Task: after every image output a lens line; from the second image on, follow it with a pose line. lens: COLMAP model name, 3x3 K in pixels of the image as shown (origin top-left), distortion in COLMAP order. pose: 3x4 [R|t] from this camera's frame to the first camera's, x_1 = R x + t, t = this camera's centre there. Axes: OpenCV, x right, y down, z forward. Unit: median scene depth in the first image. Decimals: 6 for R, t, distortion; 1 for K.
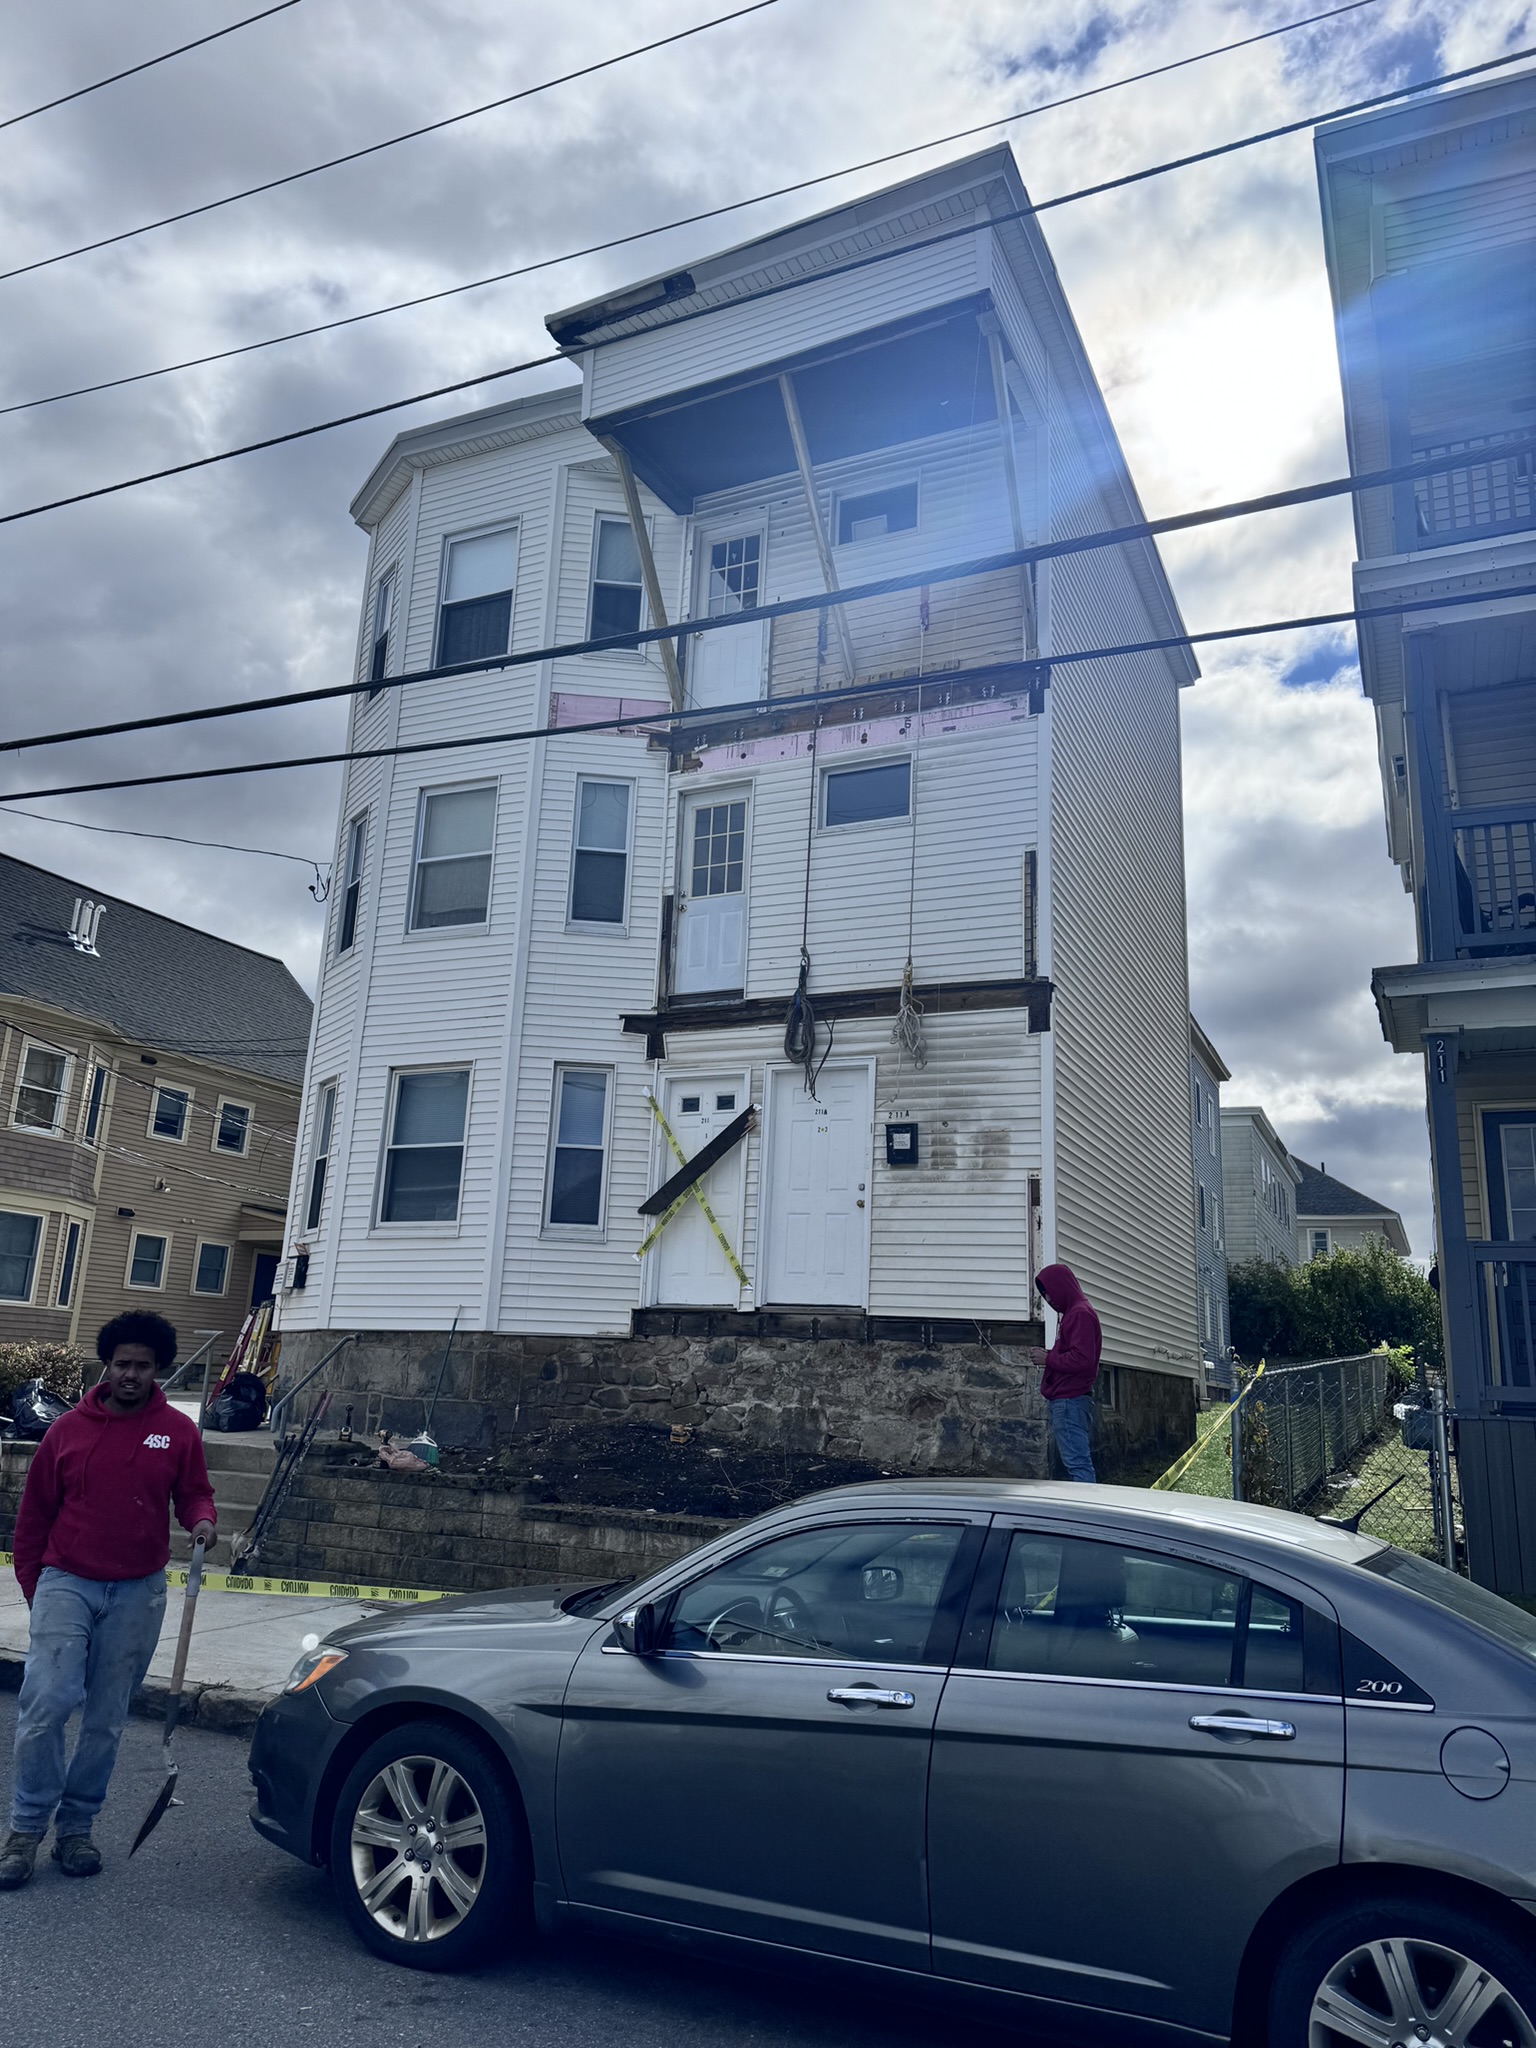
lens RADIAL K [[1419.6, 0, 778.5], [0, 1419.6, 1020.6], [0, 0, 1]] dist [0.075940, -0.083069]
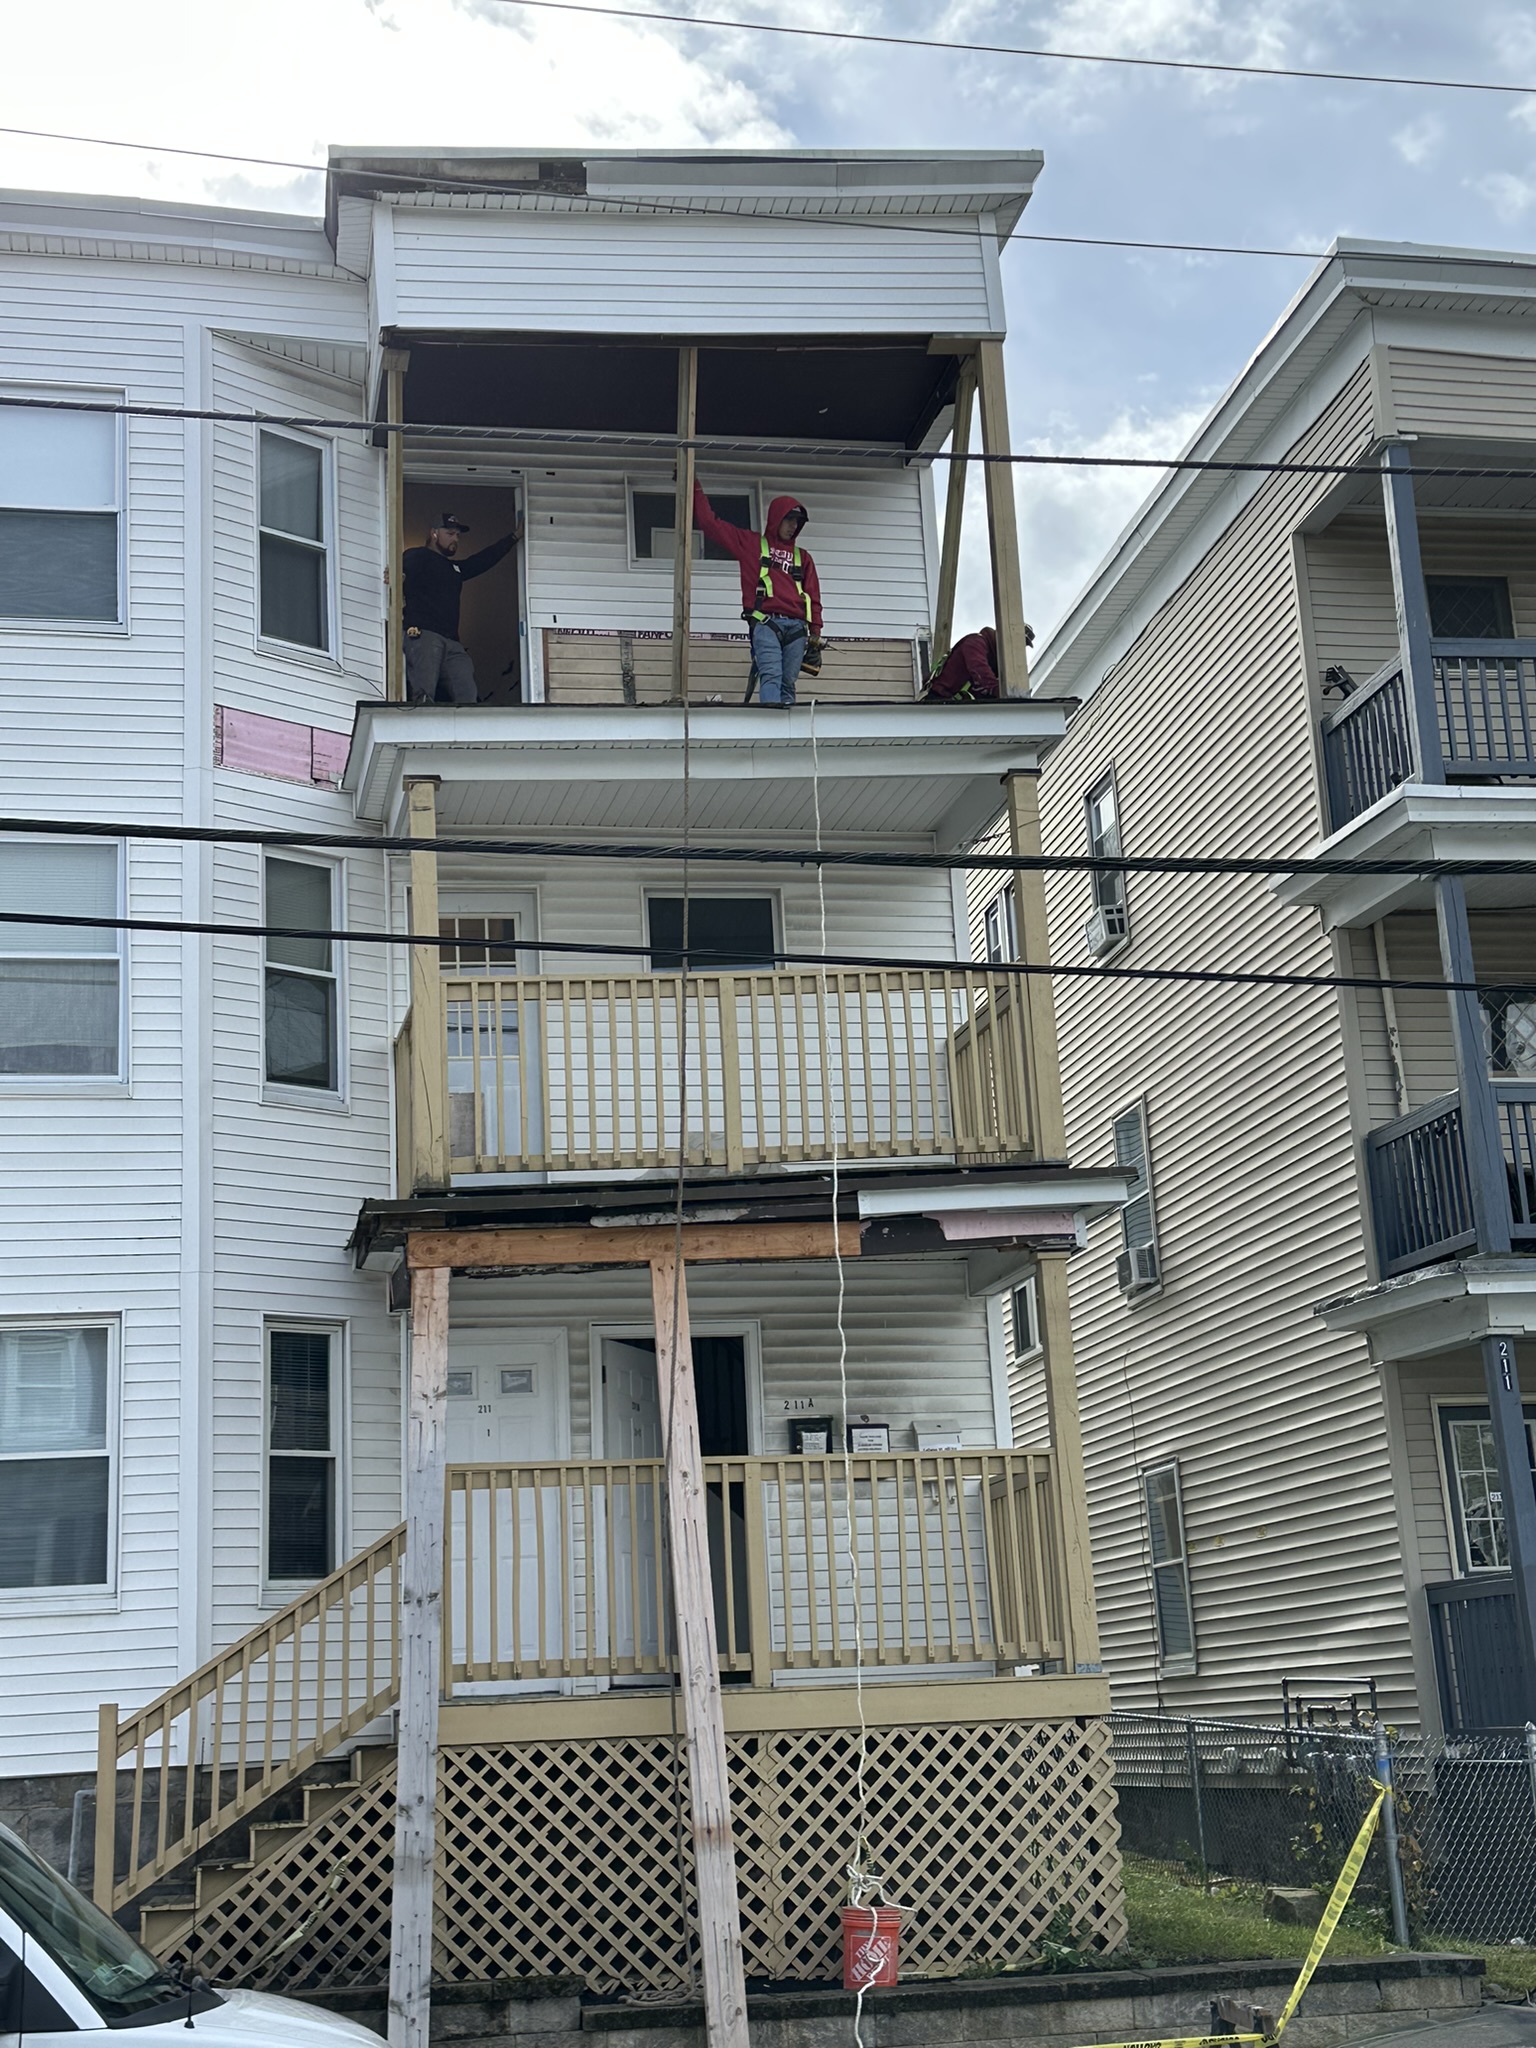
lens RADIAL K [[2633.4, 0, 748.2], [0, 2633.4, 1014.1], [0, 0, 1]] dist [0.128811, 0.000000]
pose [[0.818263, 0.073189, 0.570166, -0.693003], [-0.060580, 0.997318, -0.041079, -0.072074], [-0.571643, -0.000927, 0.820502, -0.080224]]
